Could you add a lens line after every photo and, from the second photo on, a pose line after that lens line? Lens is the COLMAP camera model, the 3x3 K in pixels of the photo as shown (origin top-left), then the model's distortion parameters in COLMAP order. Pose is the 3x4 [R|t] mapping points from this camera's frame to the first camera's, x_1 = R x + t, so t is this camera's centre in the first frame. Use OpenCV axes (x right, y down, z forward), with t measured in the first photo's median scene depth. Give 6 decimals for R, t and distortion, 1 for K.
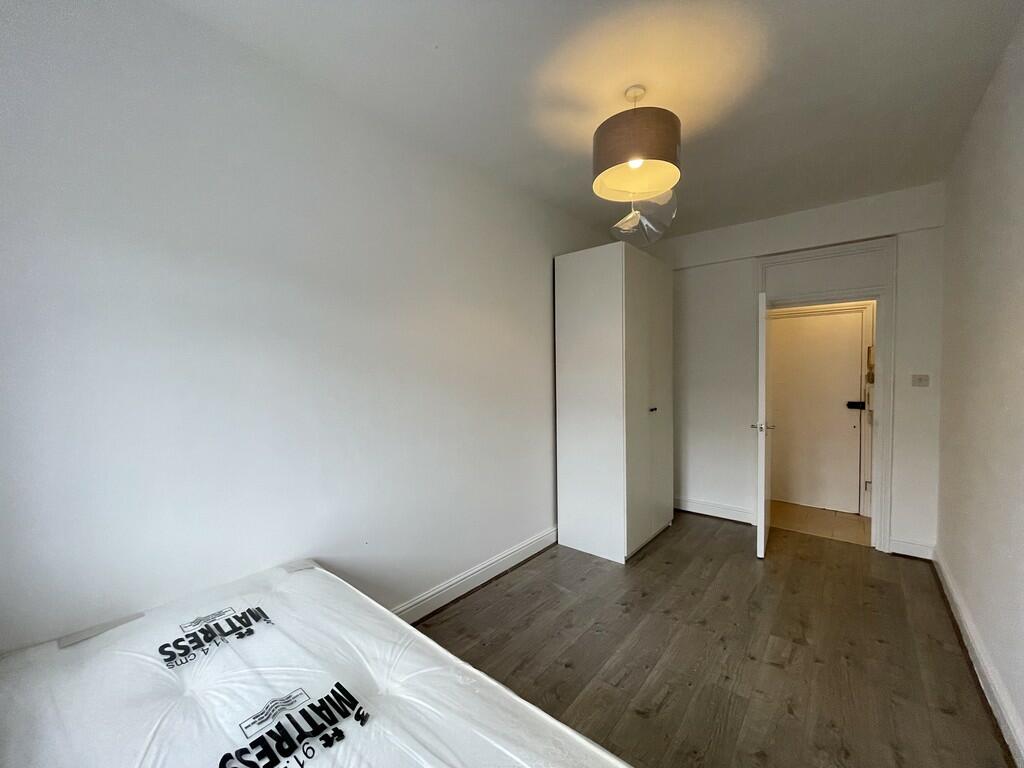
lens RADIAL K [[413.0, 0, 508.0], [0, 413.0, 382.9], [0, 0, 1]] dist [0.000789, 0.000055]
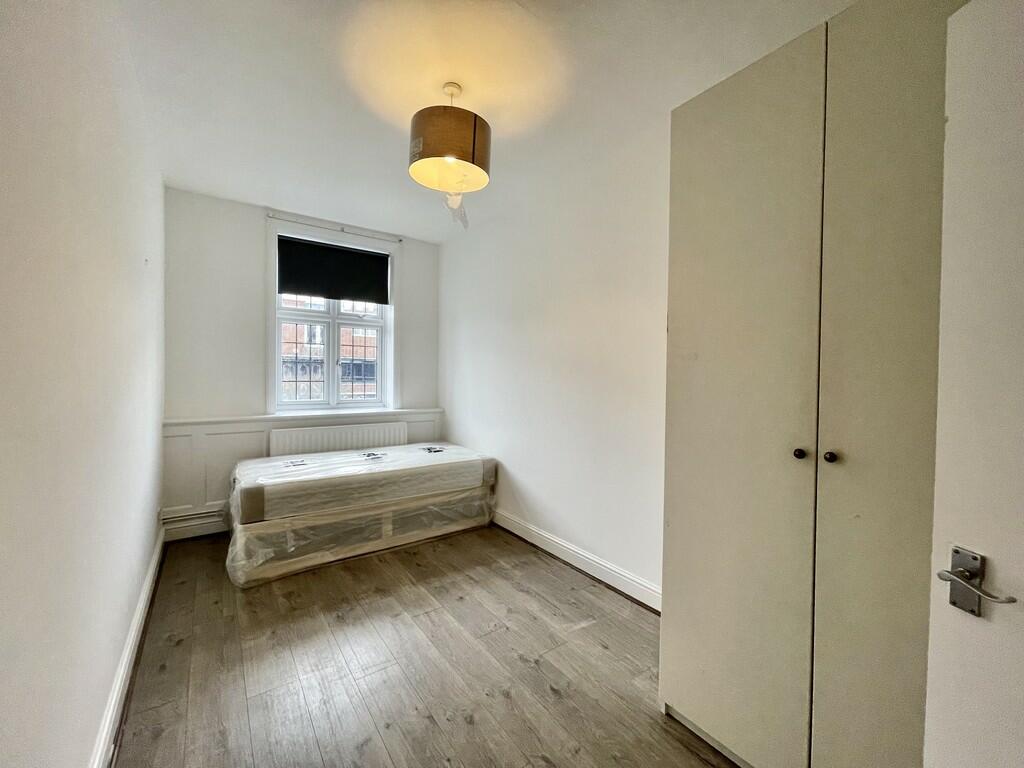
lens RADIAL K [[413.0, 0, 508.0], [0, 413.0, 382.9], [0, 0, 1]] dist [0.000789, 0.000055]
pose [[-0.238153, 0.022719, -0.970962, 1.080288], [-0.034271, 0.998907, 0.031779, -0.001700], [0.970623, 0.040844, -0.237115, 1.169511]]
